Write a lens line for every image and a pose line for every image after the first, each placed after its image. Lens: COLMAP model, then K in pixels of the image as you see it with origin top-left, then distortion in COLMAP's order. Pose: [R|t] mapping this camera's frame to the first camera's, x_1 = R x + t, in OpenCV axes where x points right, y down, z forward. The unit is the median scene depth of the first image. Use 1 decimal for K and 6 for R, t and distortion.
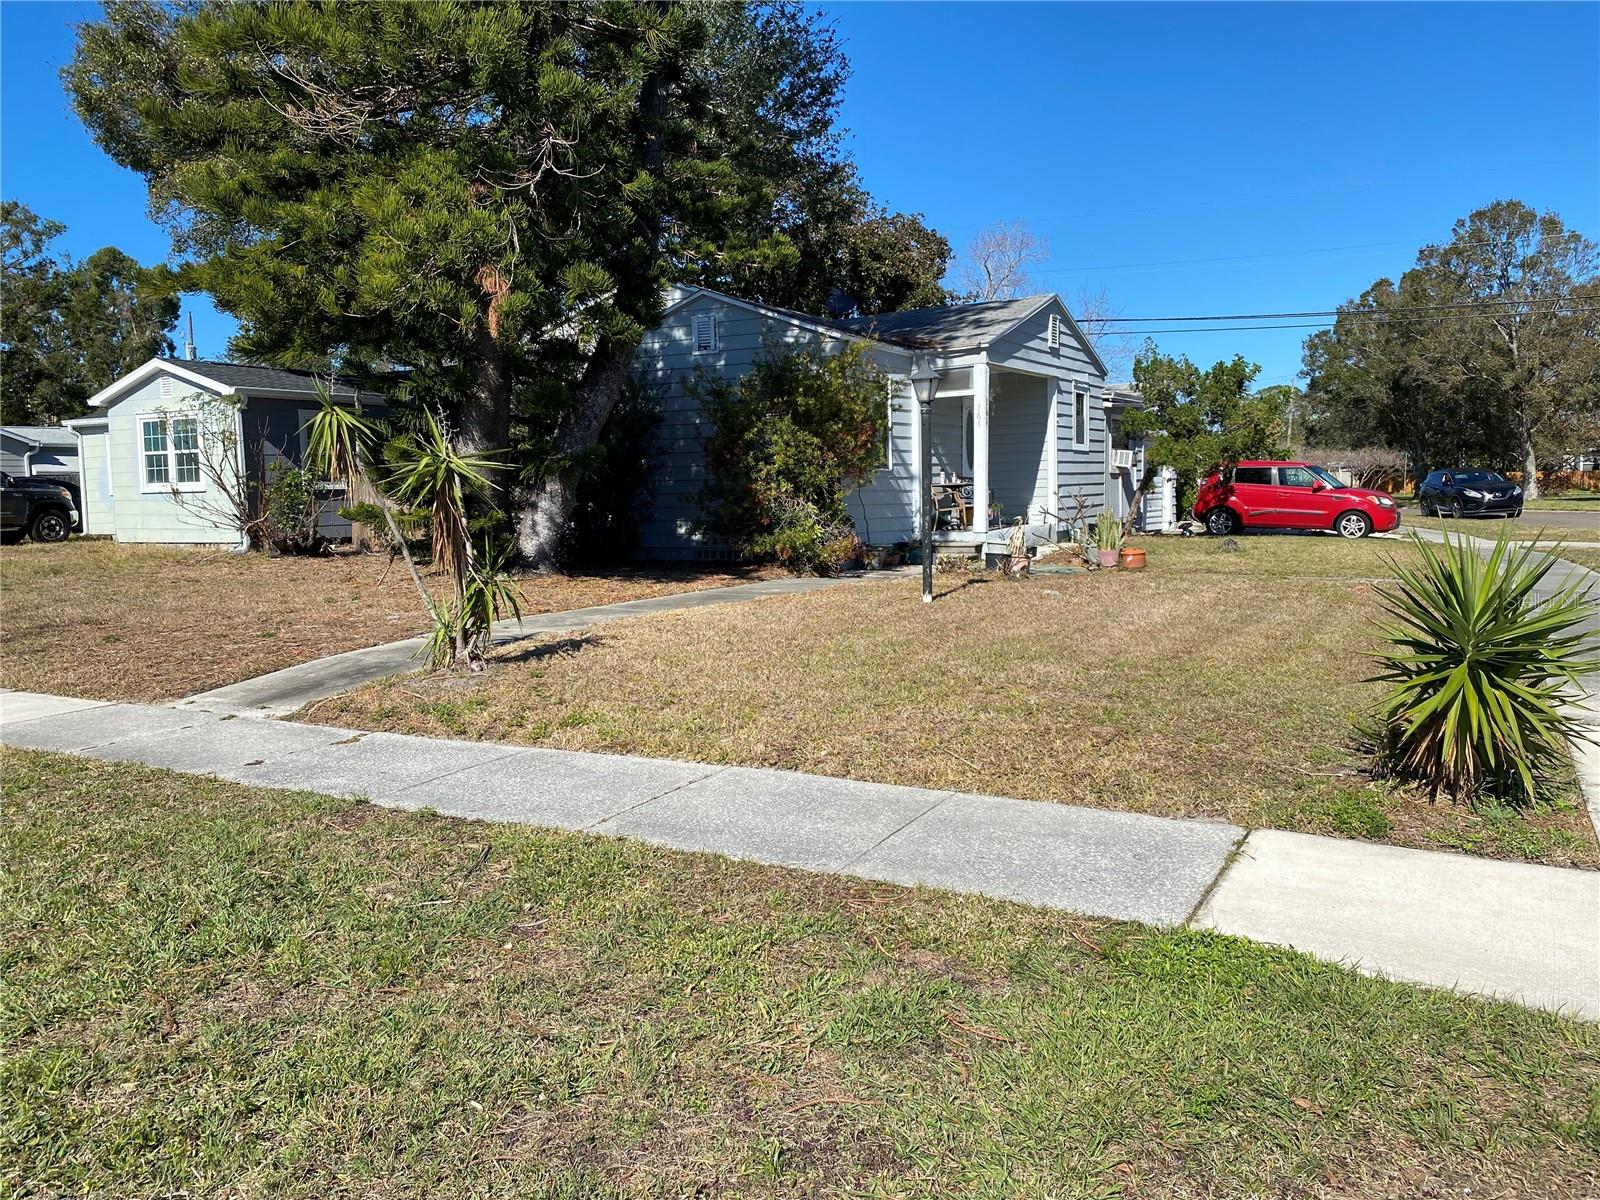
lens RADIAL K [[1232.8, 0, 804.5], [0, 1232.8, 609.8], [0, 0, 1]] dist [0.073807, -0.112062]
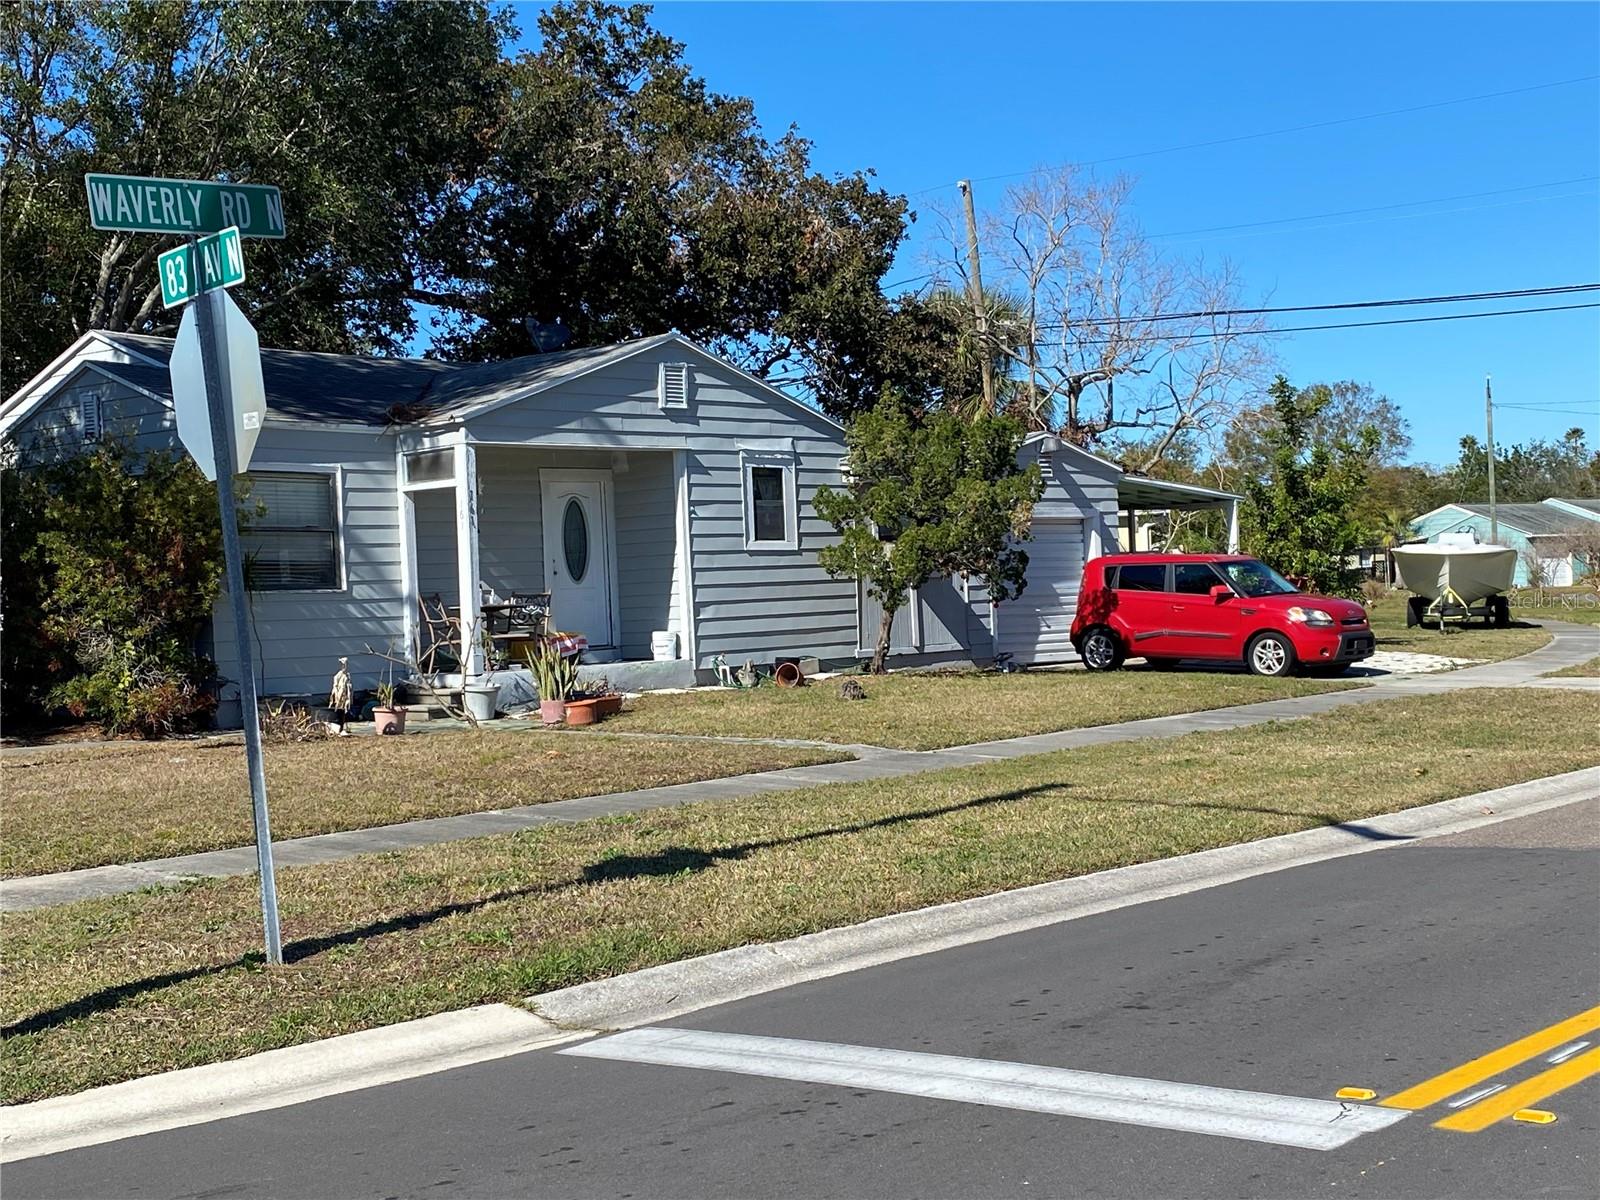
lens RADIAL K [[2192.1, 0, 805.9], [0, 2192.1, 601.8], [0, 0, 1]] dist [0.382891, -1.851162]
pose [[0.975617, -0.016367, -0.218870, 0.620291], [-0.002603, 0.996283, -0.086104, 0.004983], [0.219466, 0.084574, 0.971948, -0.210095]]
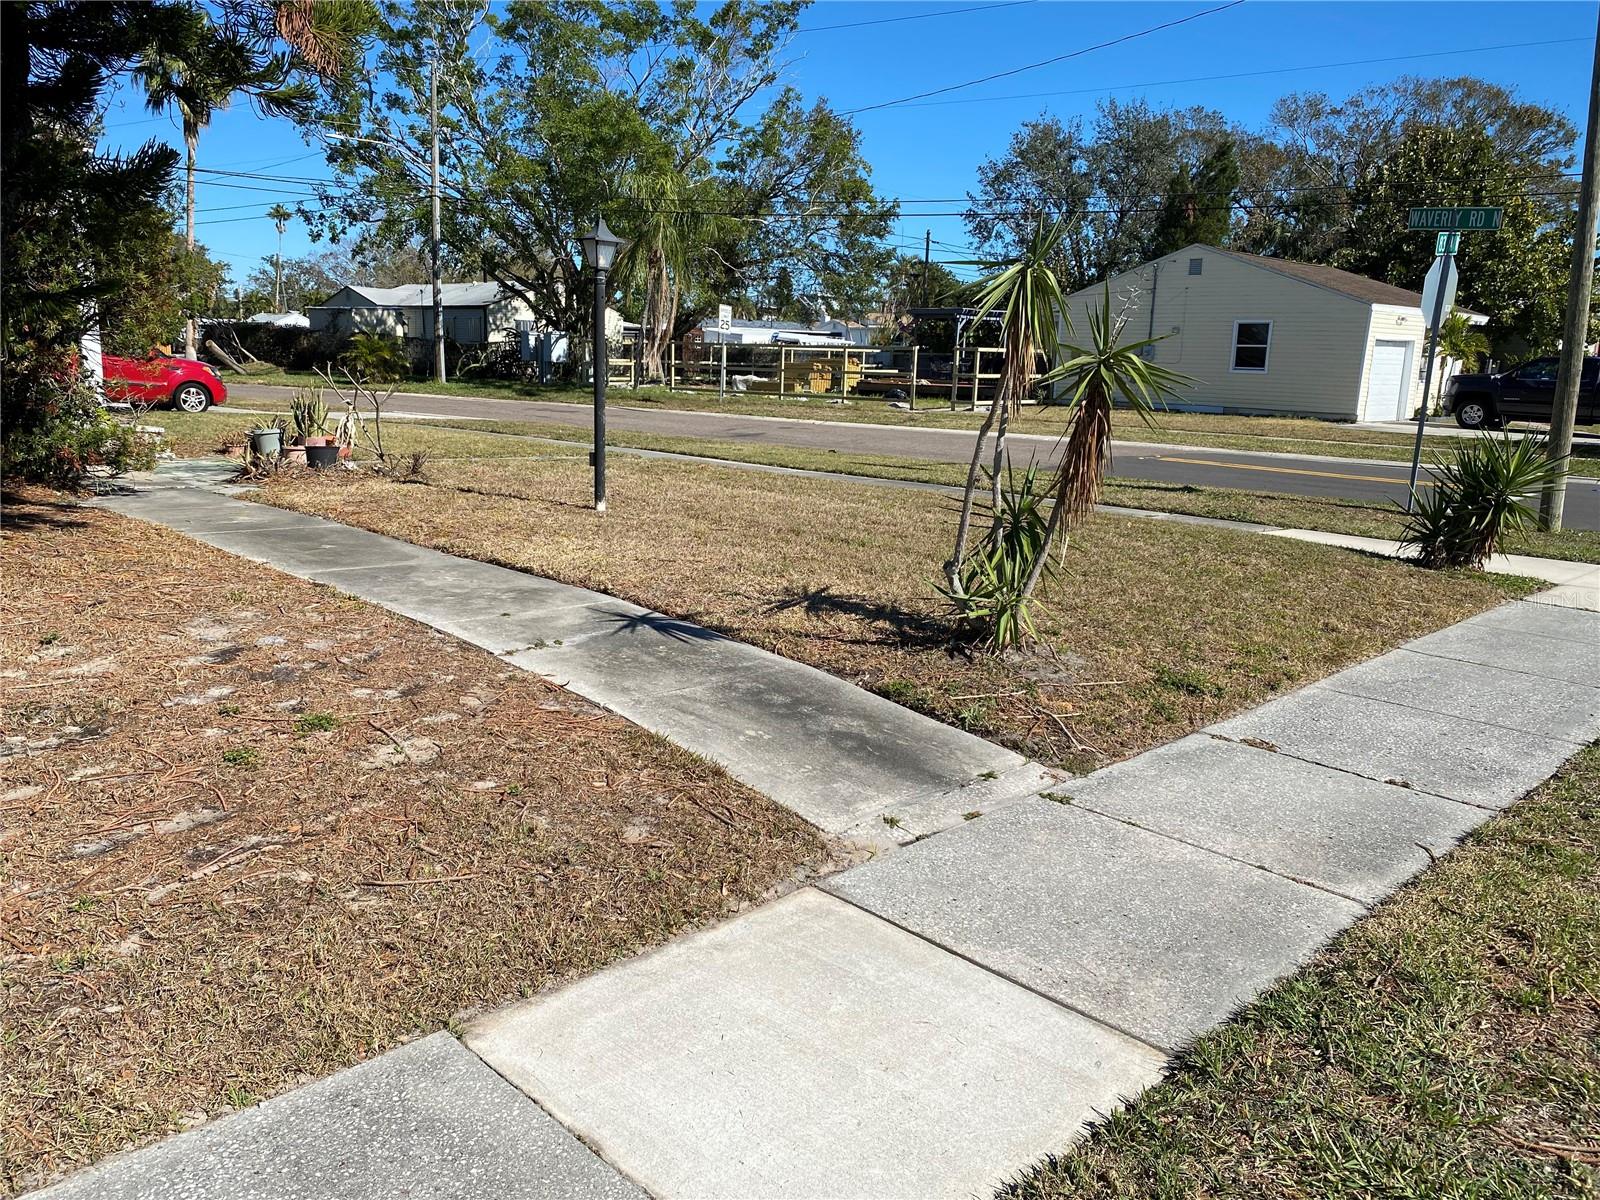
lens RADIAL K [[1227.1, 0, 807.5], [0, 1227.1, 647.0], [0, 0, 1]] dist [-0.023906, -0.002842]
pose [[0.273756, -0.196249, 0.941564, -0.459152], [0.055120, 0.980554, 0.188350, -0.042307], [-0.960218, 0.000337, 0.279250, 0.398891]]
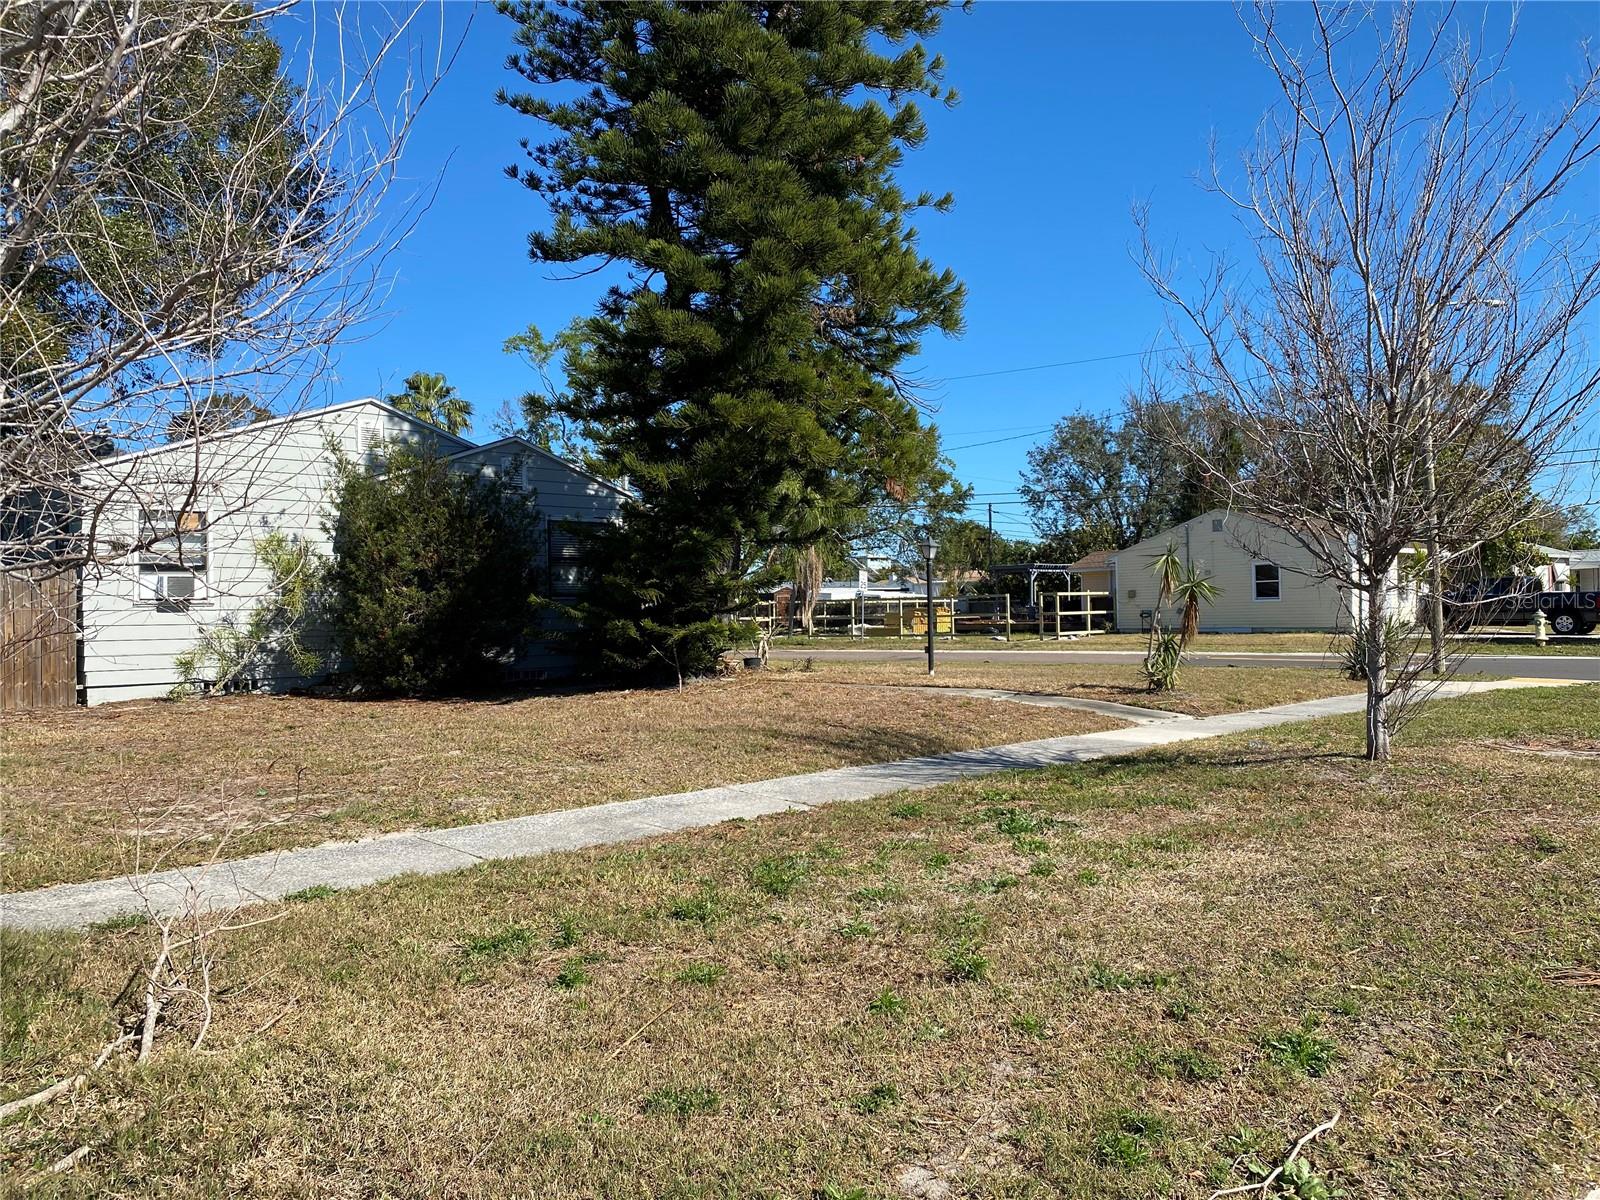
lens RADIAL K [[1209.5, 0, 800.0], [0, 1209.5, 600.0], [0, 0, 1]] dist [-0.007363, -0.009714]
pose [[0.311251, 0.024648, 0.950008, -1.025949], [0.098041, 0.993497, -0.057898, -0.018918], [-0.945257, 0.111160, 0.306811, 0.415480]]
